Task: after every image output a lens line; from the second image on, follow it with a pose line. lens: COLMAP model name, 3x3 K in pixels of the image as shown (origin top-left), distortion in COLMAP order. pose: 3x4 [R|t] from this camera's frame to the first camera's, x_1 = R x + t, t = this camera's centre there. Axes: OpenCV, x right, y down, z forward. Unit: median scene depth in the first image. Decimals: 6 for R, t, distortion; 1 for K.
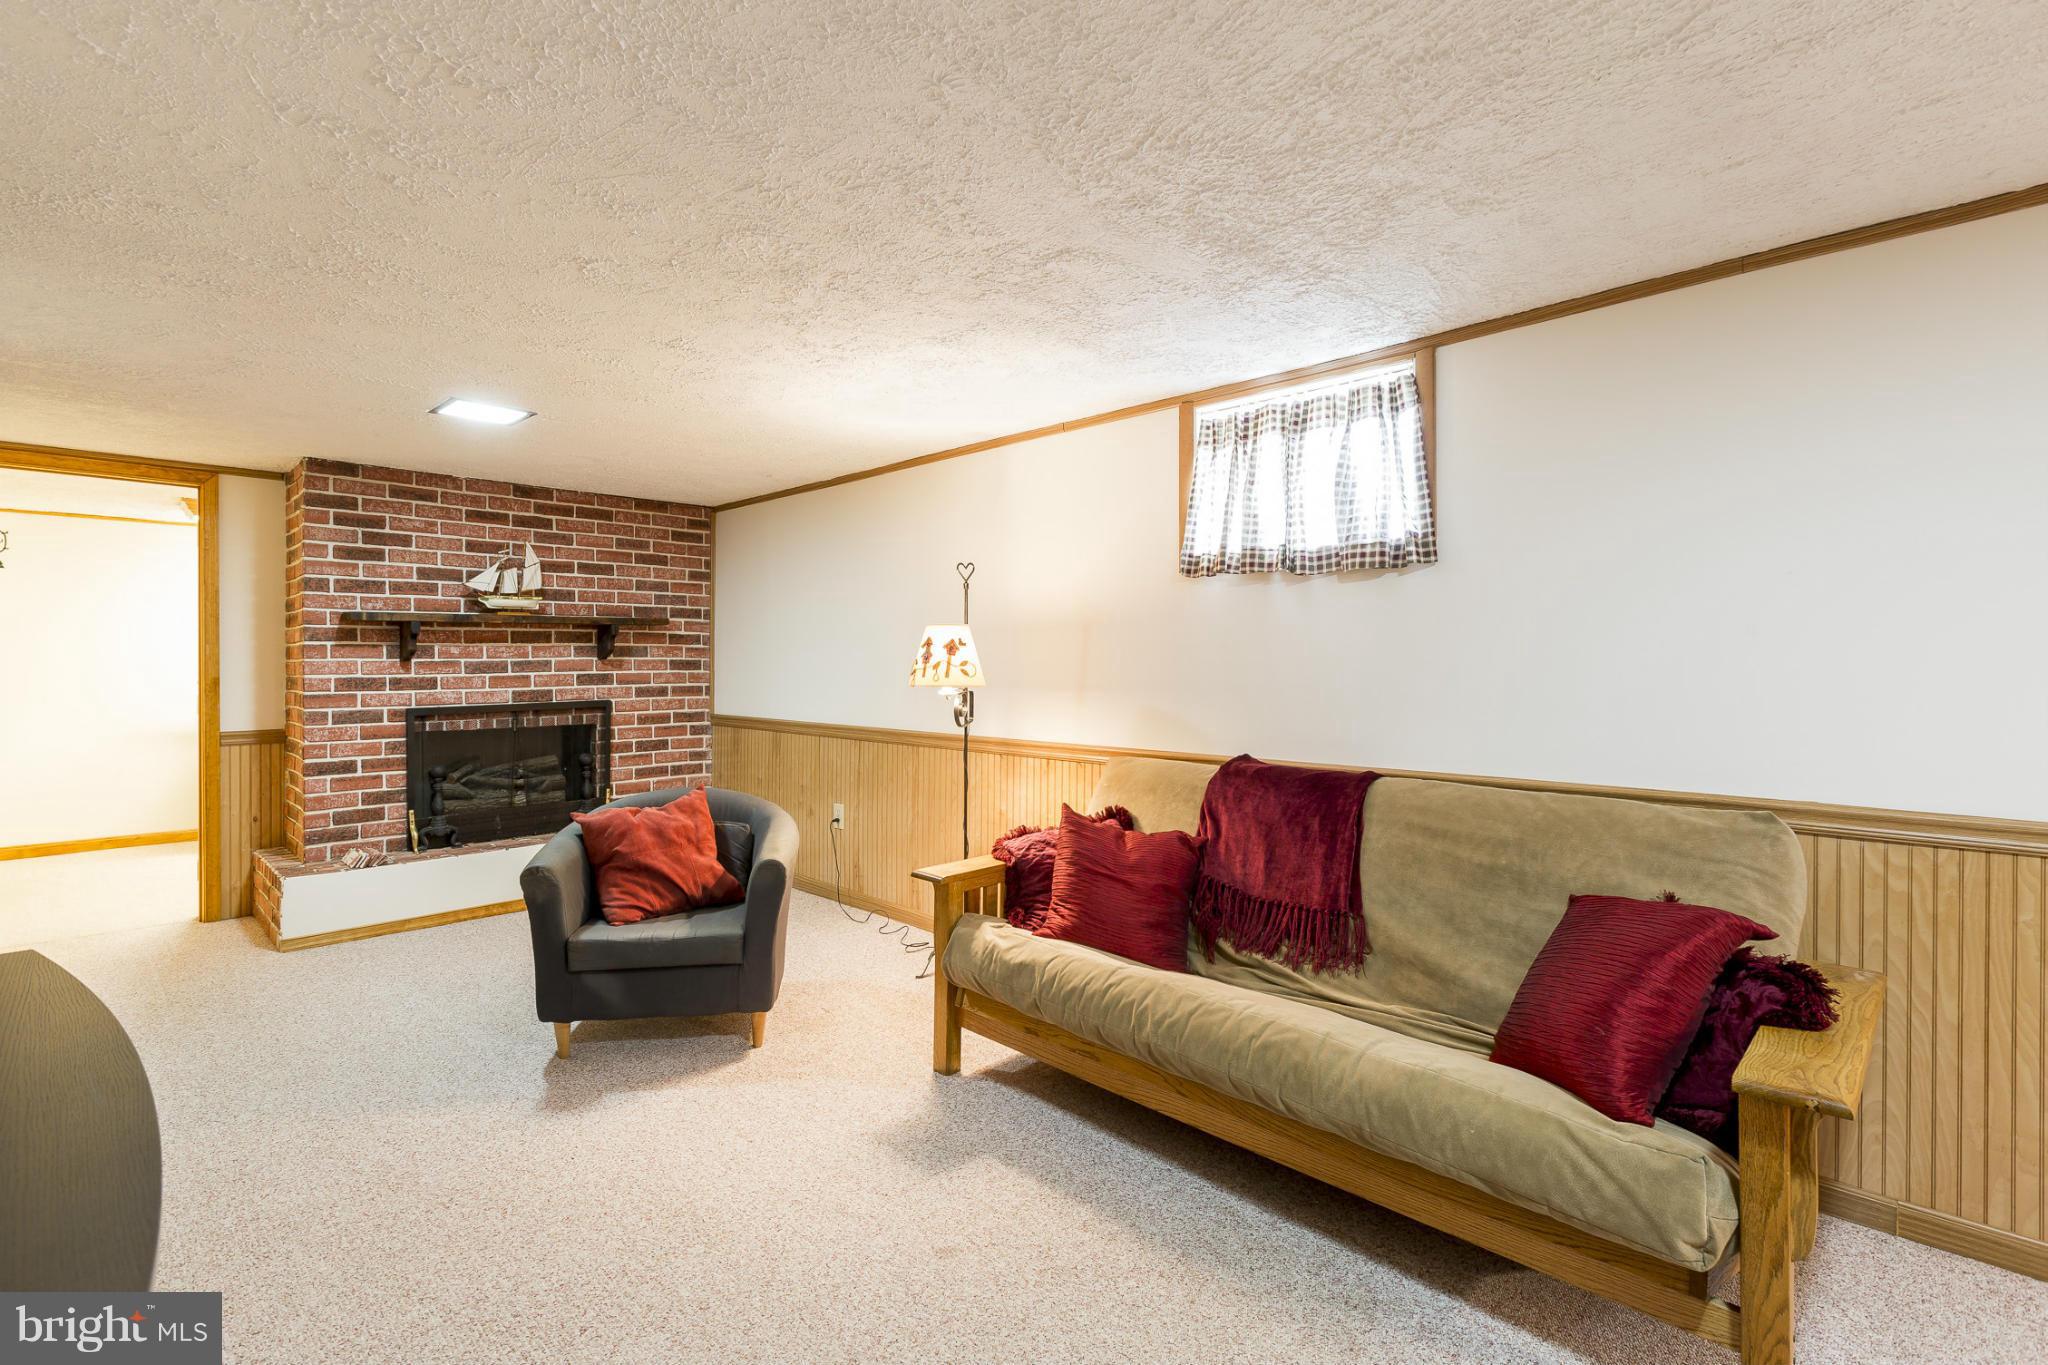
lens RADIAL K [[945.3, 0, 1015.3], [0, 945.3, 666.3], [0, 0, 1]] dist [-0.051091, 0.022157]
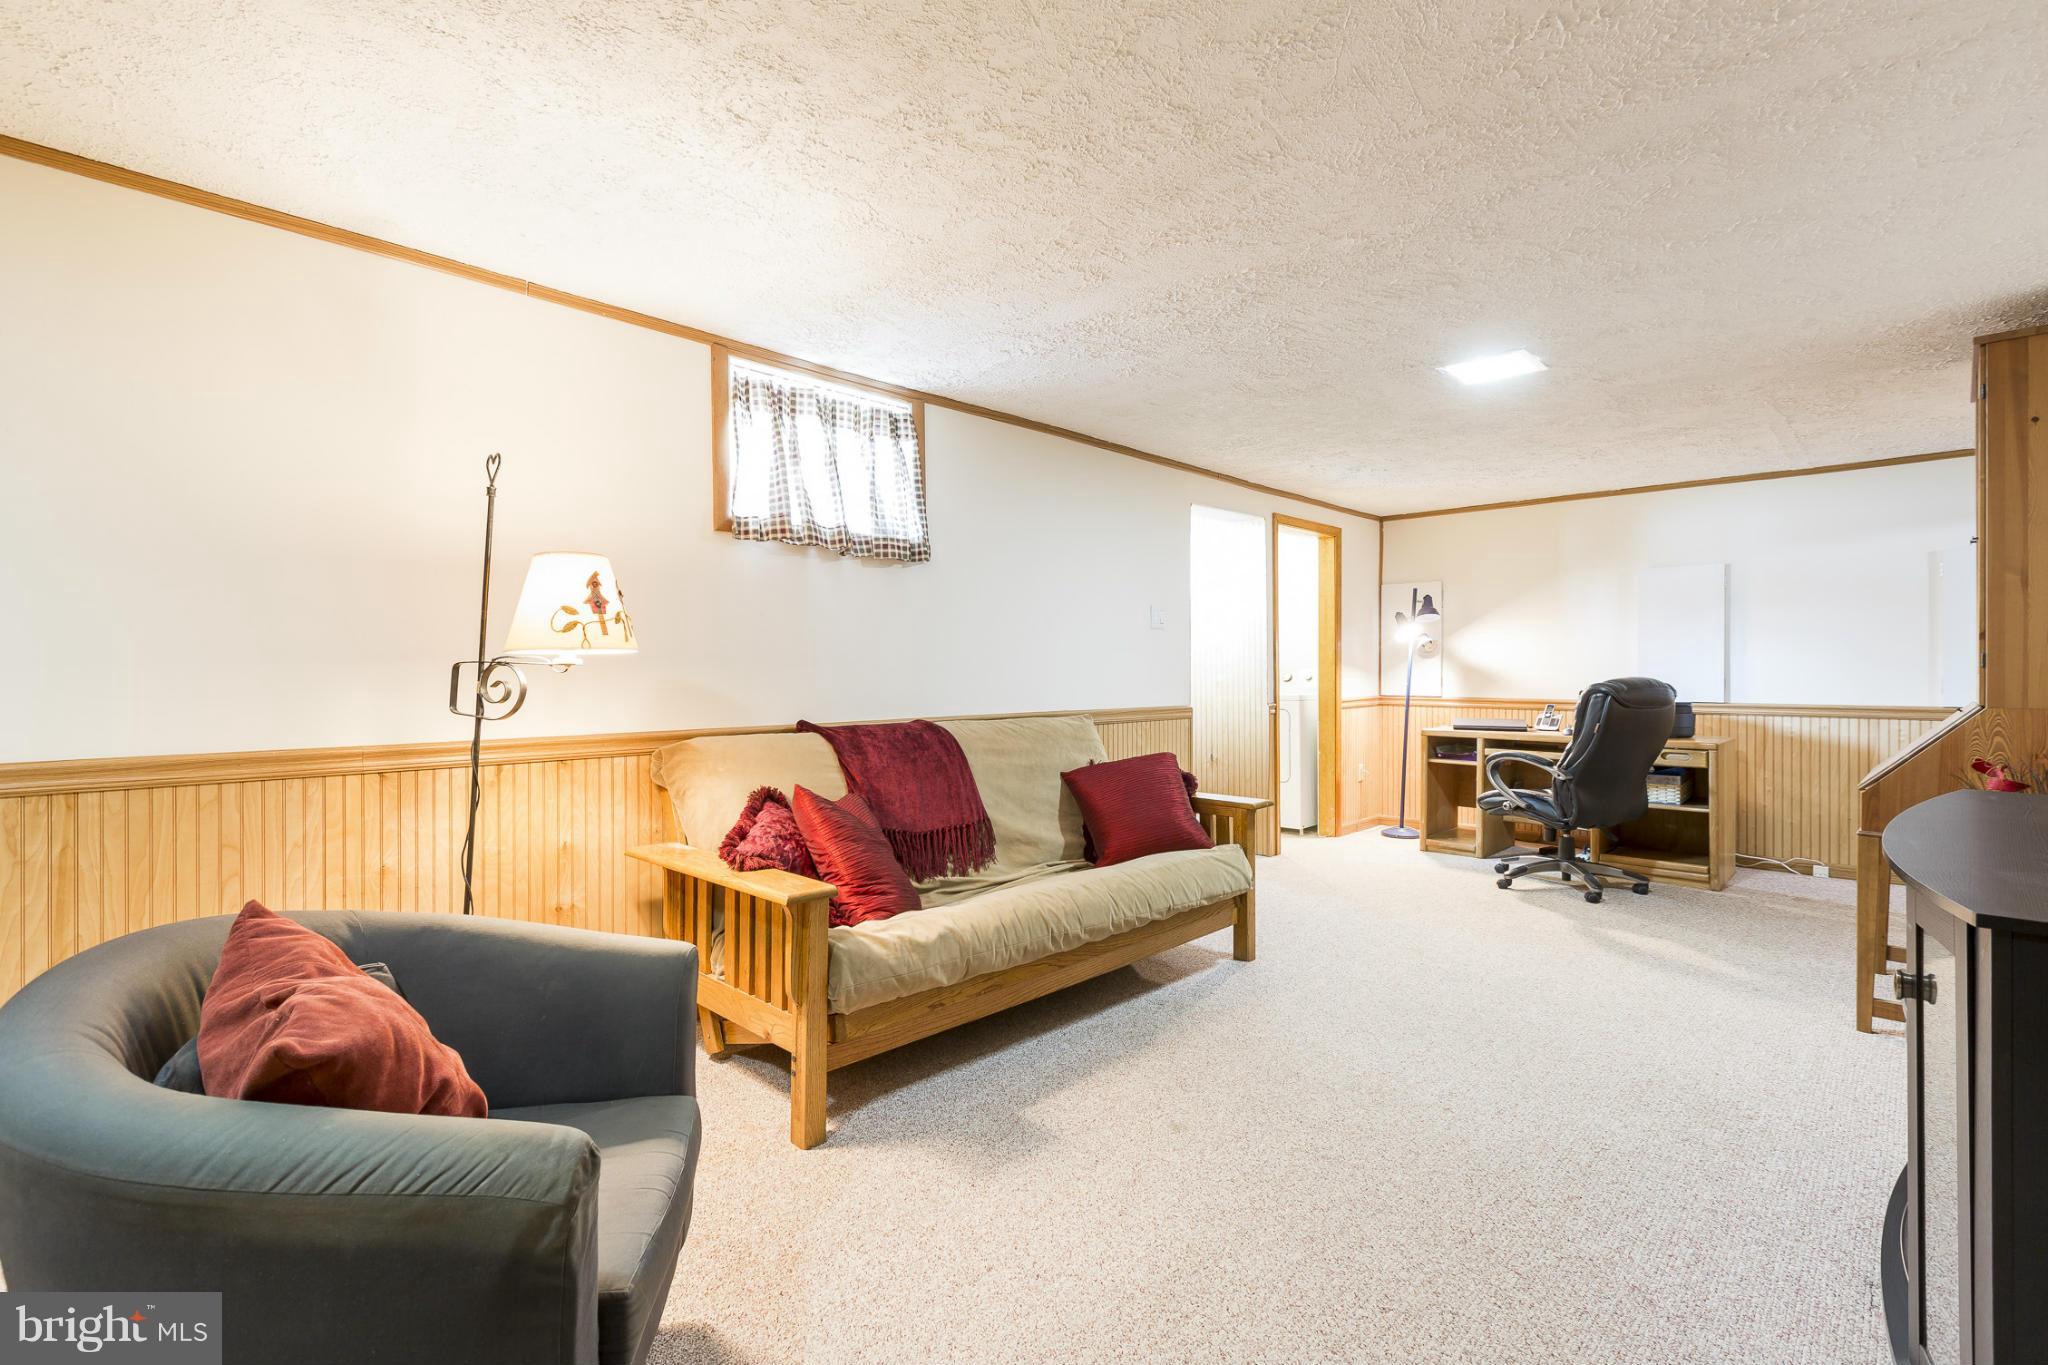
lens RADIAL K [[945.3, 0, 1015.3], [0, 945.3, 666.3], [0, 0, 1]] dist [-0.051091, 0.022157]
pose [[-0.036436, 0.001892, 0.999334, -0.868754], [0.001585, 0.999997, -0.001835, 0.040550], [-0.999335, 0.001517, -0.036439, 0.875702]]
